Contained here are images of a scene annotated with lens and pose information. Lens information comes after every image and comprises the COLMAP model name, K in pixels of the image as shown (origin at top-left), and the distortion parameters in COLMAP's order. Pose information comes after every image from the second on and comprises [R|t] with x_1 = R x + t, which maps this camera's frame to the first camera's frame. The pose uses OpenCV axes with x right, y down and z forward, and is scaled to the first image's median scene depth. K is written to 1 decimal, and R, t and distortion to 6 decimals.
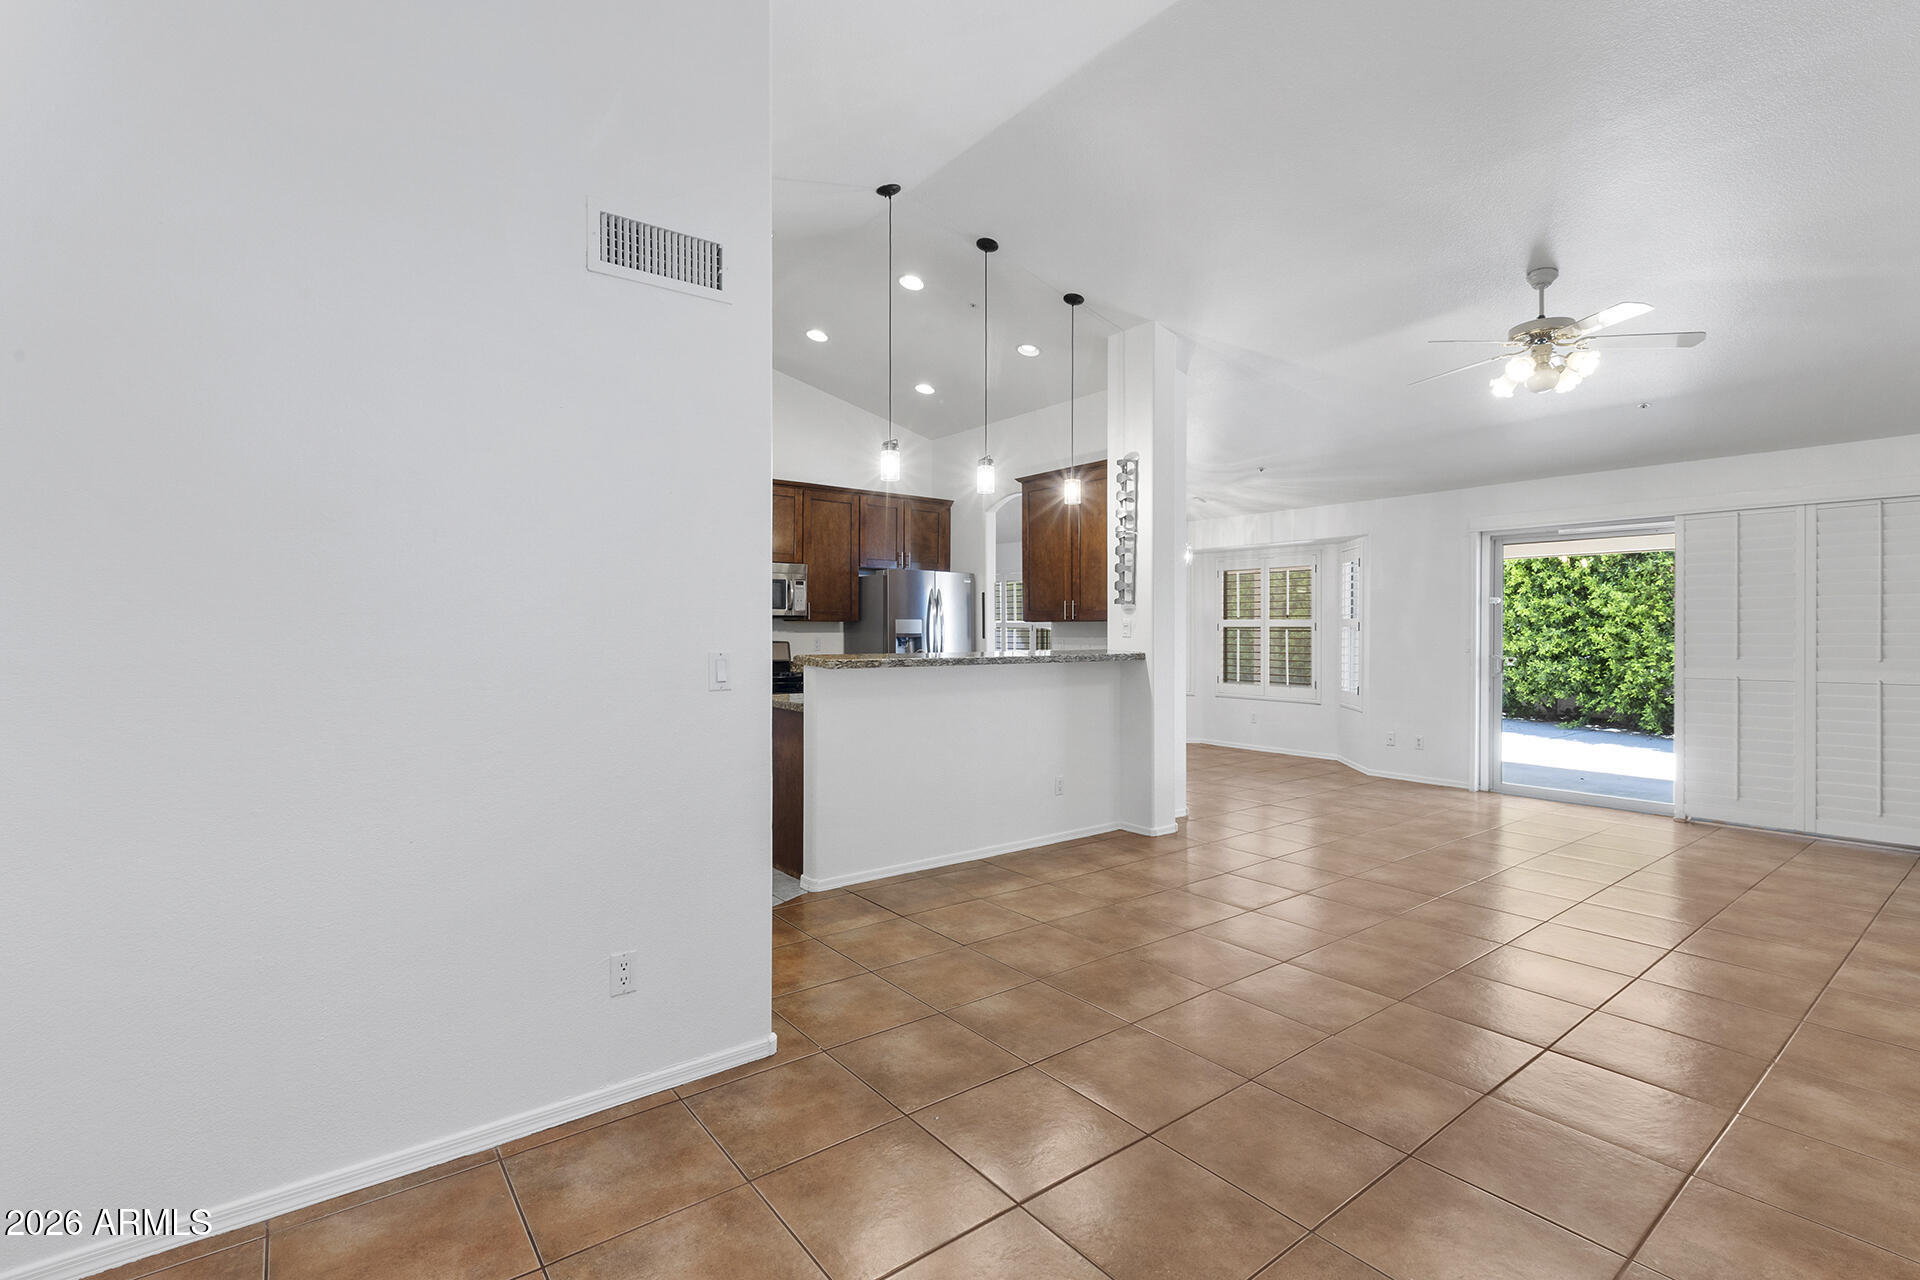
lens RADIAL K [[869.6, 0, 953.8], [0, 869.6, 635.9], [0, 0, 1]] dist [0.000142, 0.000117]
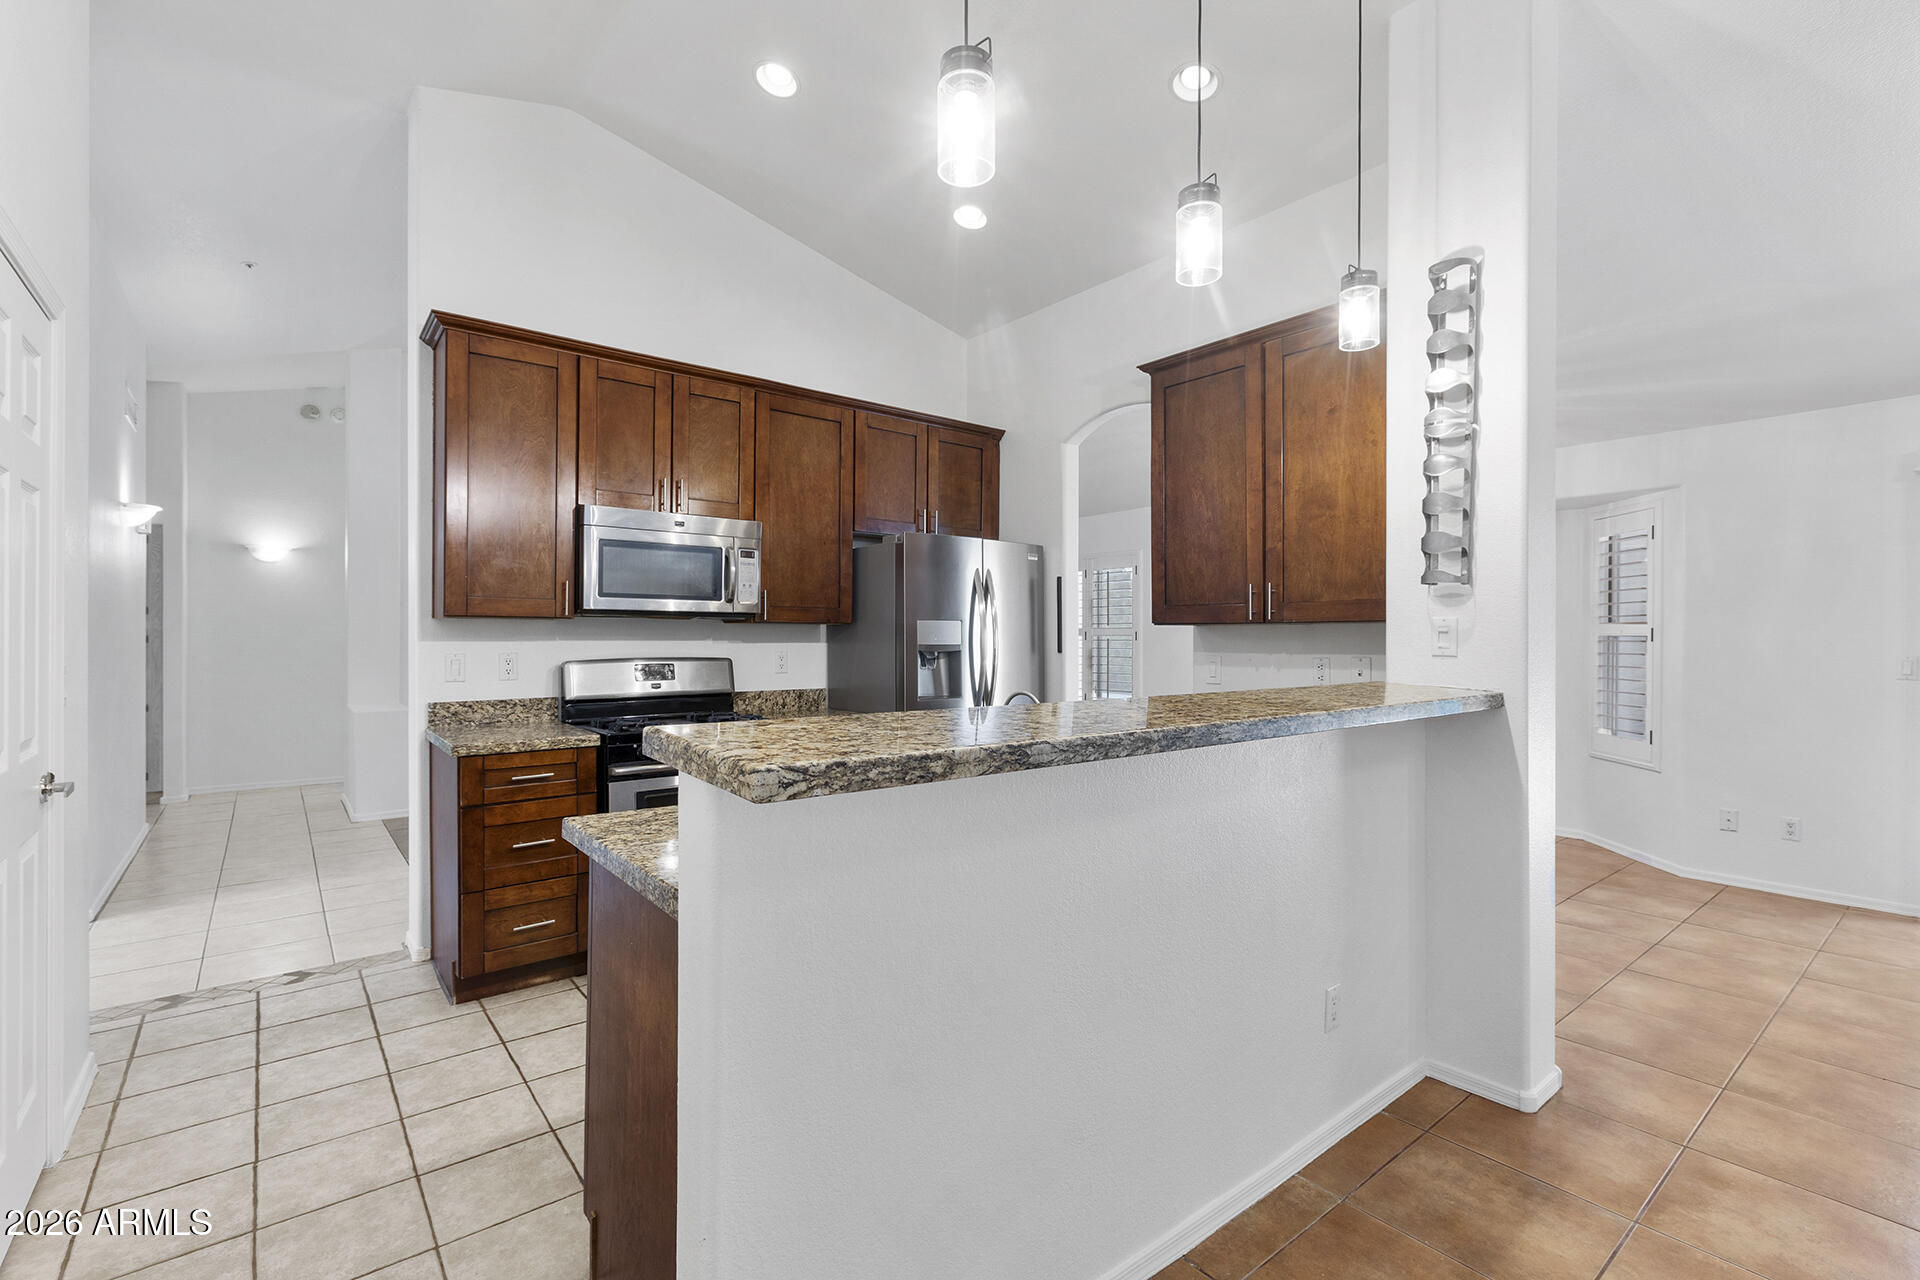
lens RADIAL K [[862.2, 0, 960.0], [0, 862.2, 633.8], [0, 0, 1]] dist [-0.000812, -0.000251]
pose [[0.999777, 0.002724, 0.020919, -0.050283], [-0.002487, 0.999933, -0.011344, -0.003721], [-0.020949, 0.011289, 0.999717, 0.430407]]
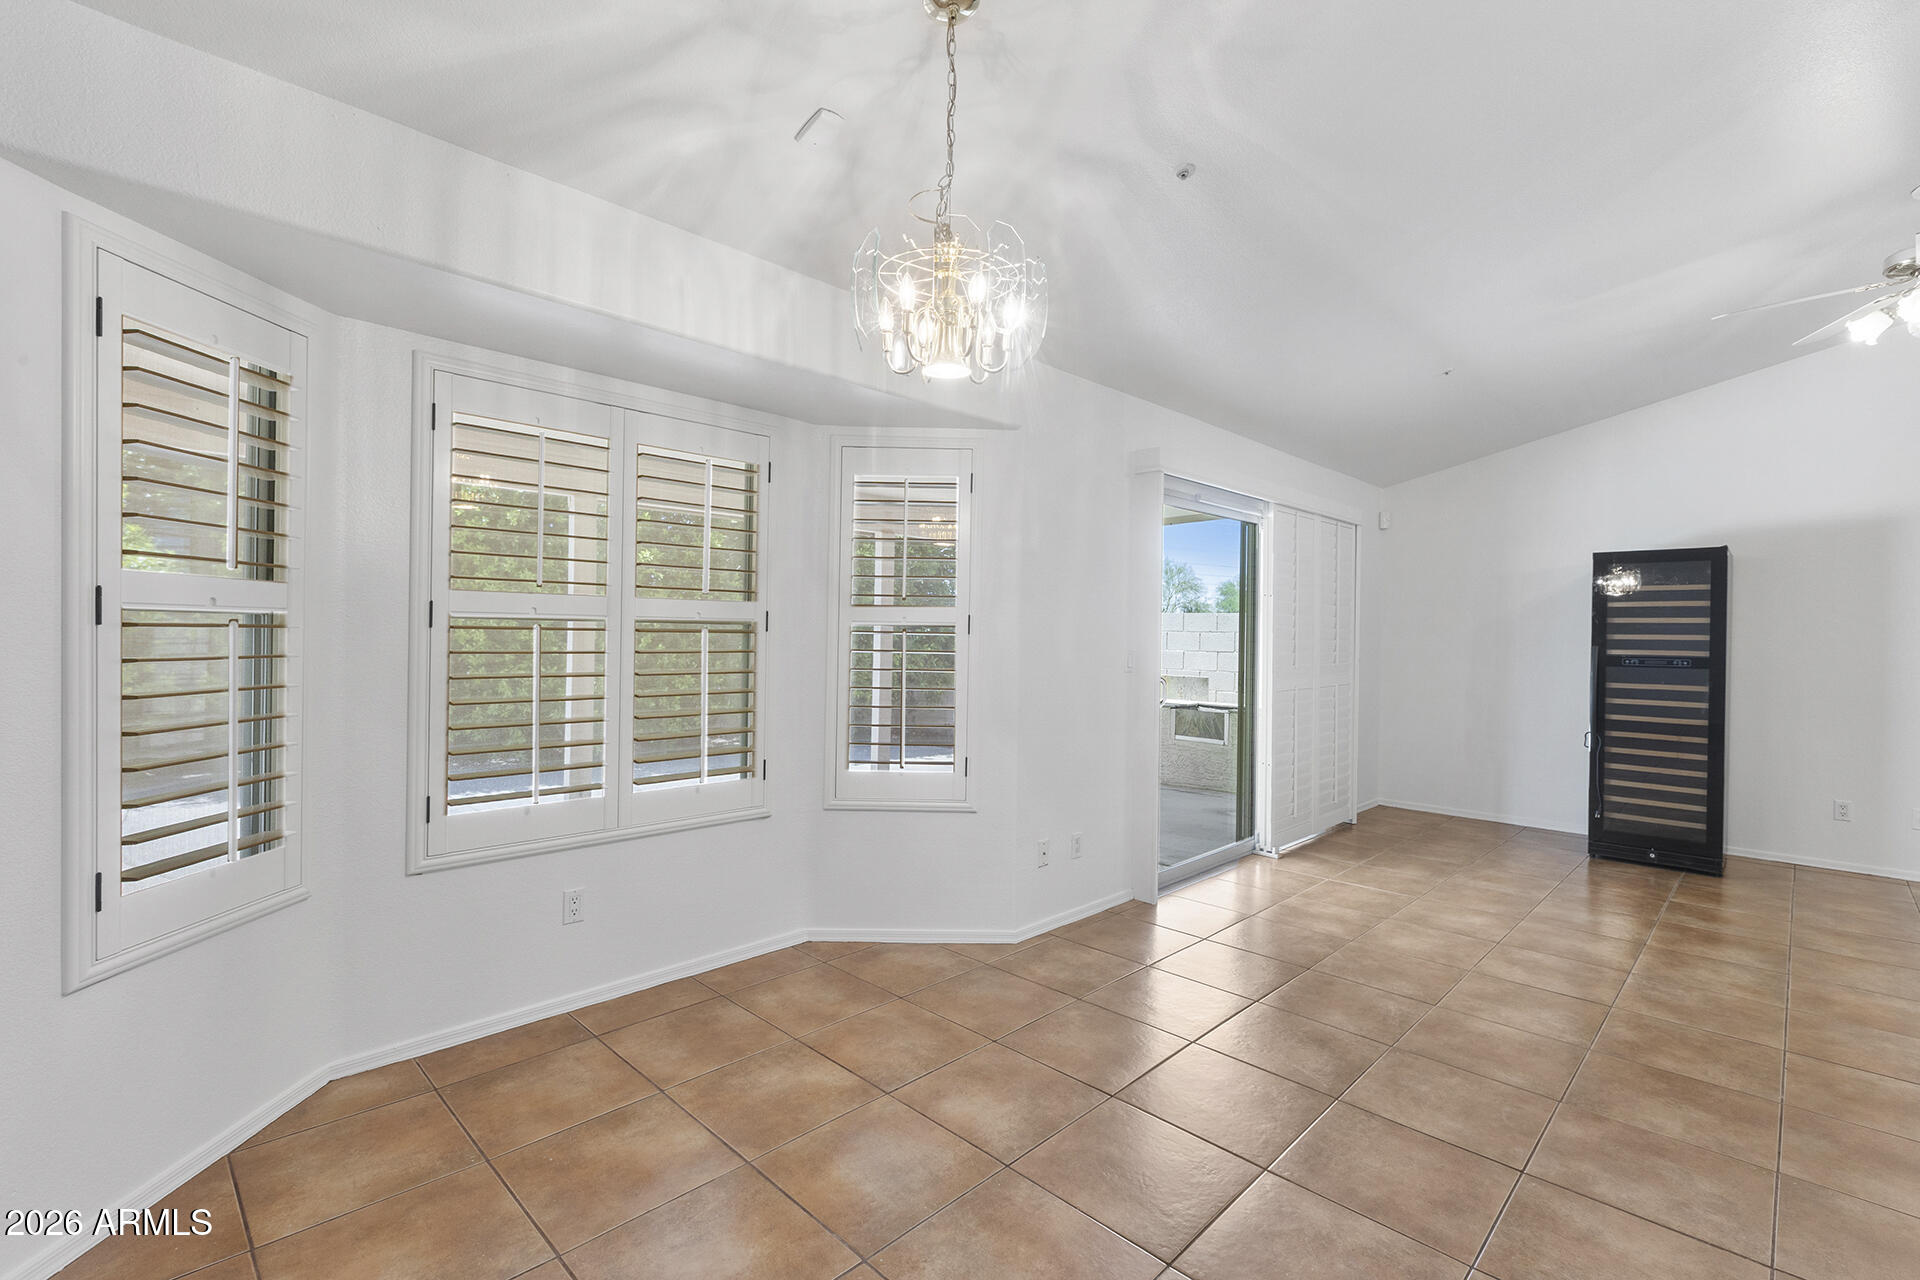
lens RADIAL K [[862.2, 0, 960.0], [0, 862.2, 633.8], [0, 0, 1]] dist [-0.000812, -0.000251]
pose [[-0.140979, -0.006159, 0.989993, 0.026909], [-0.007289, 0.999960, 0.005183, -0.008812], [-0.989986, -0.006485, -0.141019, 1.177527]]
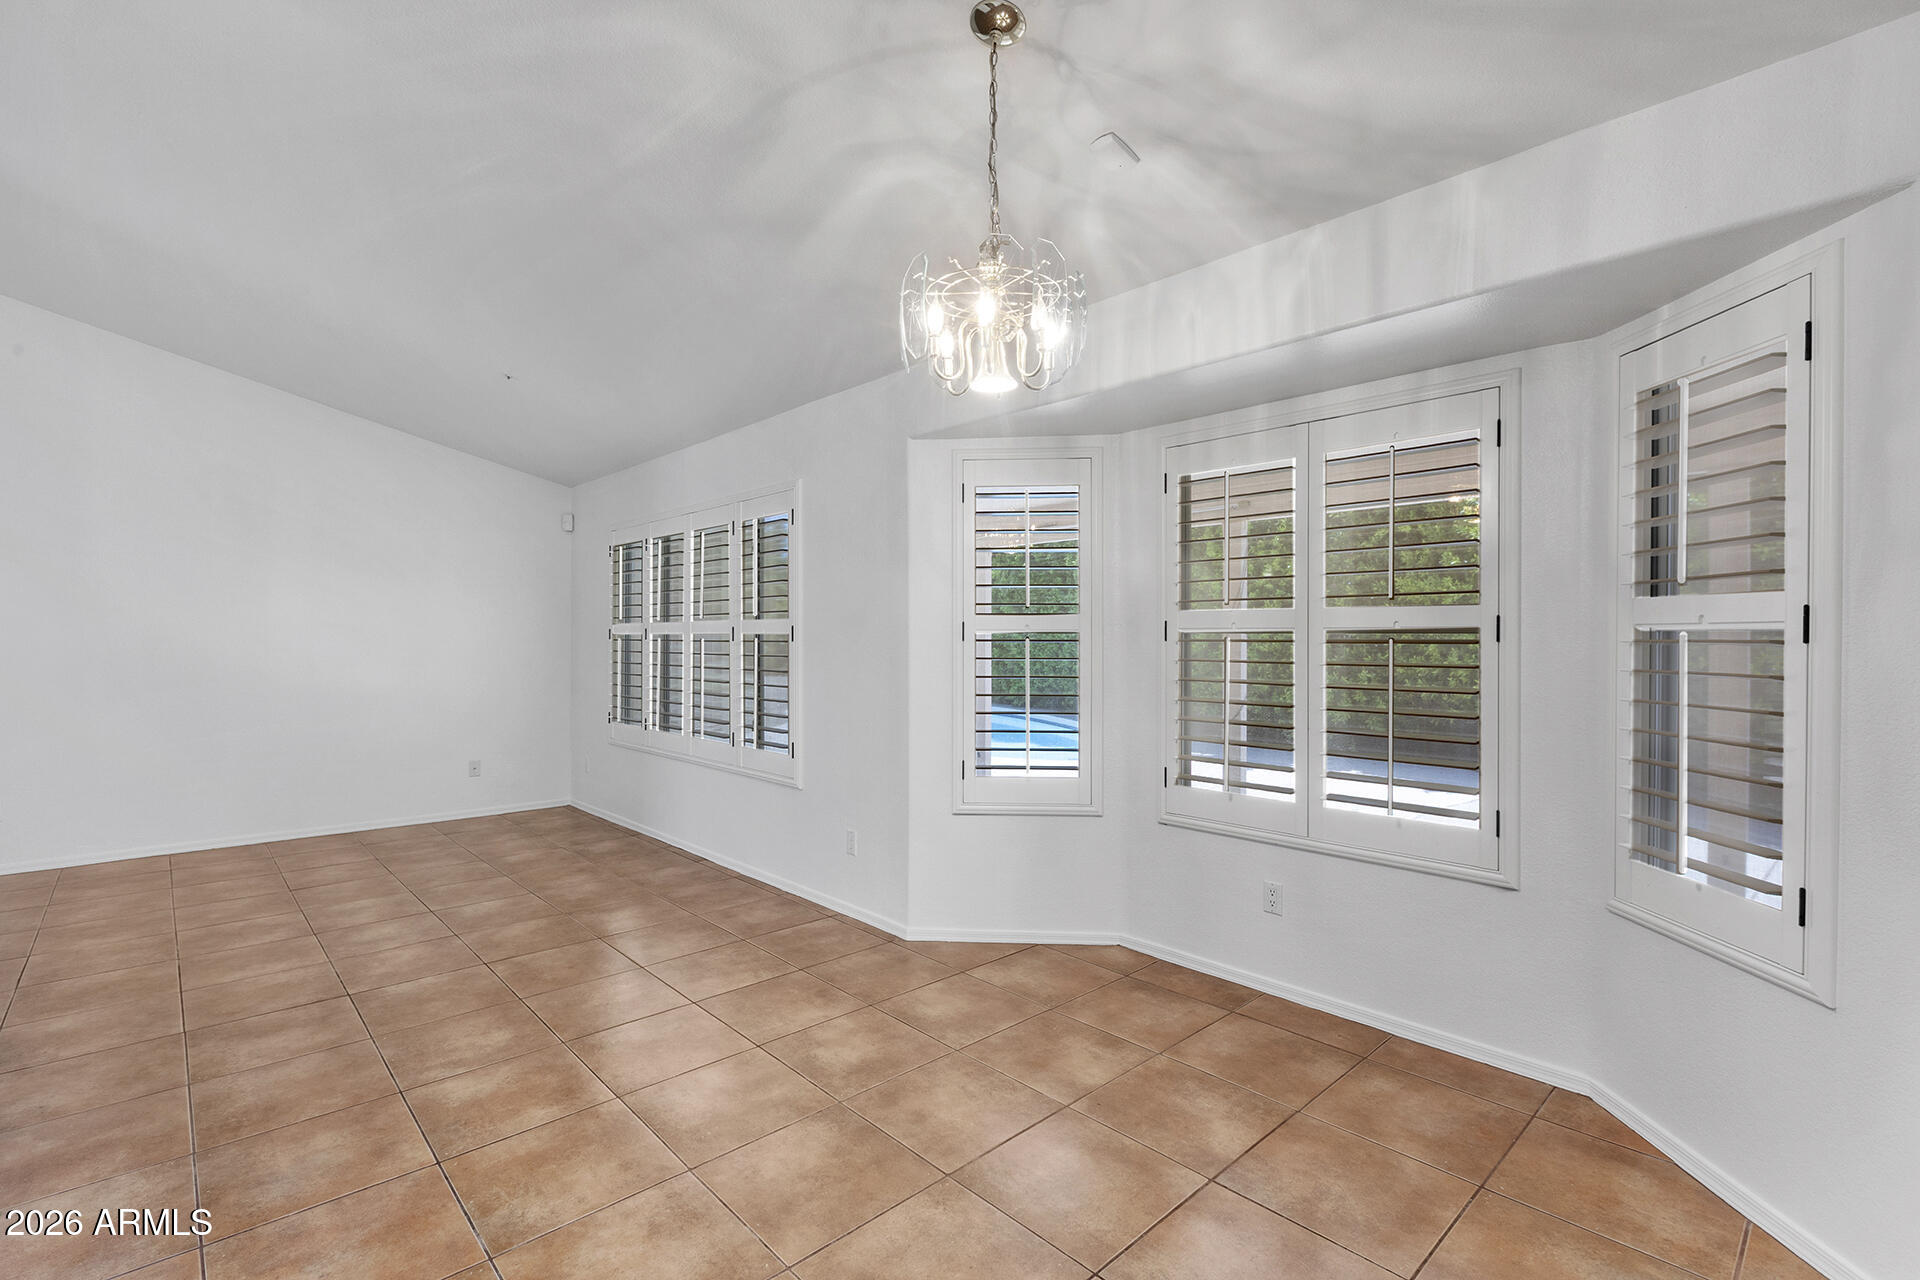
lens RADIAL K [[869.6, 0, 953.8], [0, 869.6, 635.9], [0, 0, 1]] dist [0.000142, 0.000117]
pose [[0.995667, 0.000122, 0.092990, 0.247756], [0.000587, 0.999971, -0.007602, -0.006985], [-0.092989, 0.007623, 0.995638, 0.878311]]
